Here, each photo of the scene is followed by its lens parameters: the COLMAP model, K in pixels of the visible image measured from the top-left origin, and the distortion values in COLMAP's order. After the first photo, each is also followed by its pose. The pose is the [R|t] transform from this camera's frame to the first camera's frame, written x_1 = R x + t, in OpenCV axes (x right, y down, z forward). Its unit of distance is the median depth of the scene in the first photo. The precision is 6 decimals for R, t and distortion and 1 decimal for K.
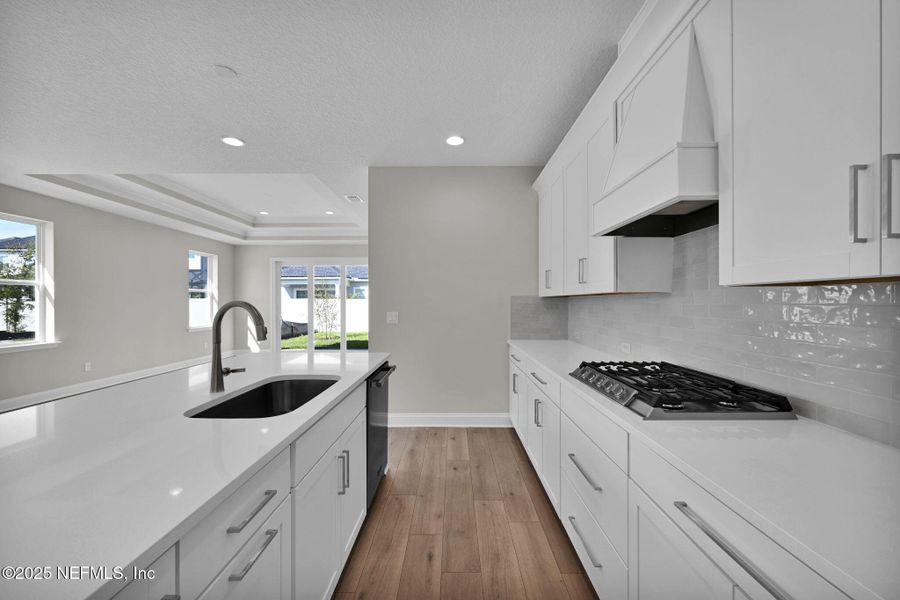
lens RADIAL K [[354.1, 0, 450.3], [0, 354.1, 301.2], [0, 0, 1]] dist [-0.001283, 0.000412]
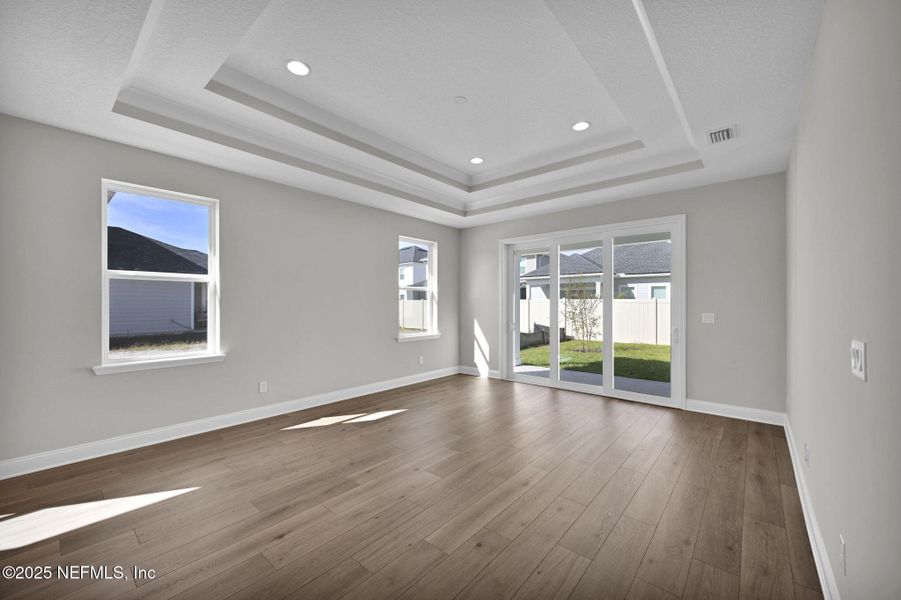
lens RADIAL K [[354.5, 0, 452.5], [0, 354.5, 299.6], [0, 0, 1]] dist [-0.001283, 0.000412]
pose [[0.764896, -0.004455, -0.644139, -0.137149], [-0.000166, 0.999975, -0.007114, 0.000939], [0.644154, 0.005549, 0.764876, 0.436552]]
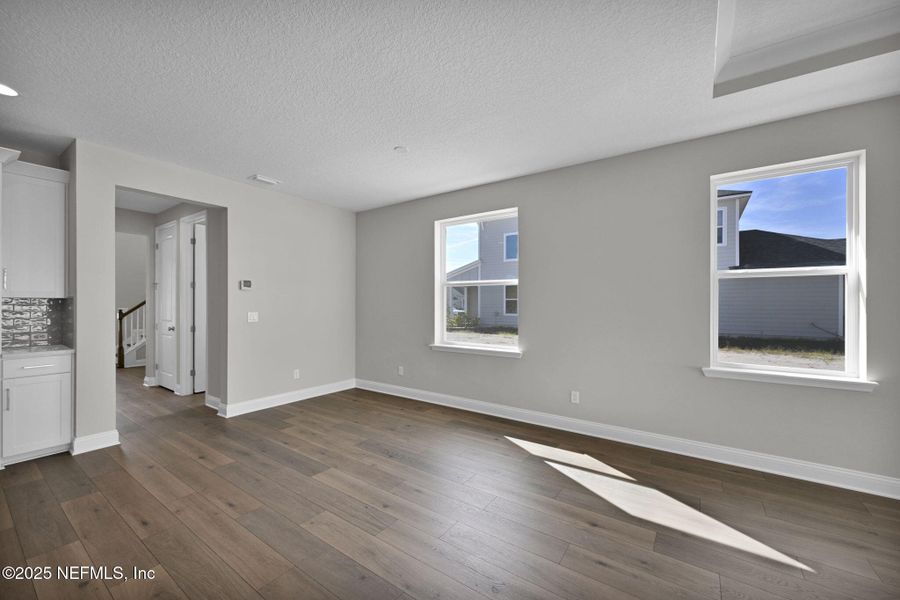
lens RADIAL K [[354.1, 0, 454.6], [0, 354.1, 304.7], [0, 0, 1]] dist [-0.001283, 0.000412]
pose [[-0.565003, 0.004516, -0.825076, -0.207694], [0.001308, 0.999989, 0.004578, 0.000589], [0.825088, 0.001507, -0.565003, 0.471902]]
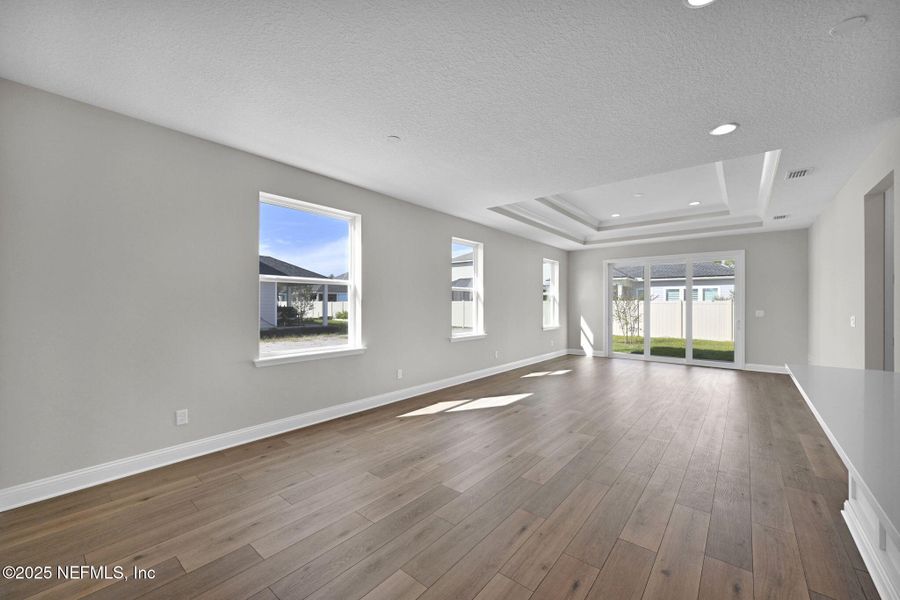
lens RADIAL K [[354.1, 0, 451.2], [0, 354.1, 303.2], [0, 0, 1]] dist [-0.001283, 0.000412]
pose [[0.772595, 0.002580, -0.634893, -0.219015], [-0.002429, 0.999996, 0.001107, 0.000103], [0.634894, 0.000687, 0.772599, -0.061940]]
